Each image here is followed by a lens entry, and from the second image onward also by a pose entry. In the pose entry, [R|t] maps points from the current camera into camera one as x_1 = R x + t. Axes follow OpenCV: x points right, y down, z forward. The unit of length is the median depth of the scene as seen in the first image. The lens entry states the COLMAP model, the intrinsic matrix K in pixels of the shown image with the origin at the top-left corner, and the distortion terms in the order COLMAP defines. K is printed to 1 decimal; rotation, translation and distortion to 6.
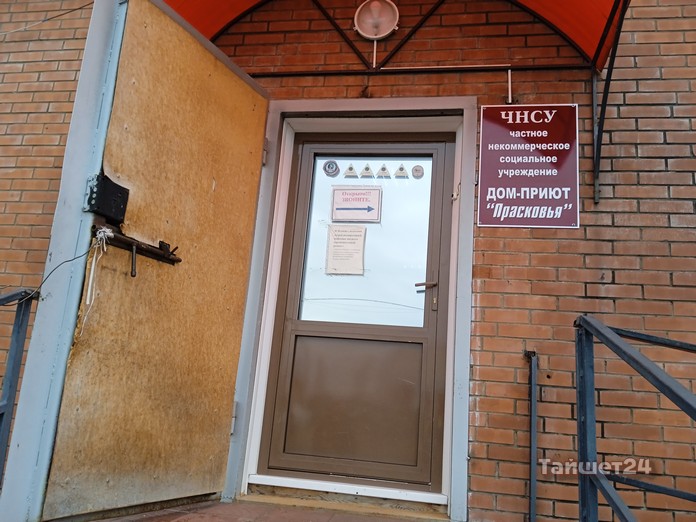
lens RADIAL K [[567.2, 0, 345.8], [0, 567.2, 266.0], [0, 0, 1]] dist [0.012678, 0.001226]
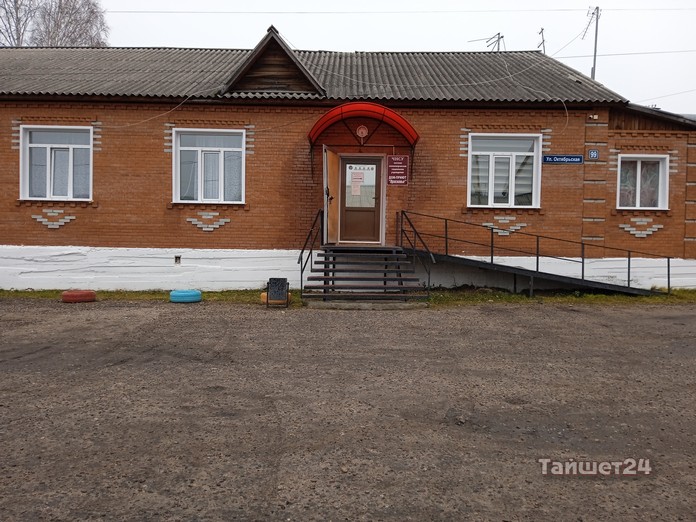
lens RADIAL K [[567.2, 0, 350.6], [0, 567.2, 261.6], [0, 0, 1]] dist [0.012678, 0.001226]
pose [[0.988950, -0.057205, 0.136766, -0.642254], [0.022585, 0.969919, 0.242377, -0.527577], [-0.146517, -0.236610, 0.960494, -3.131427]]
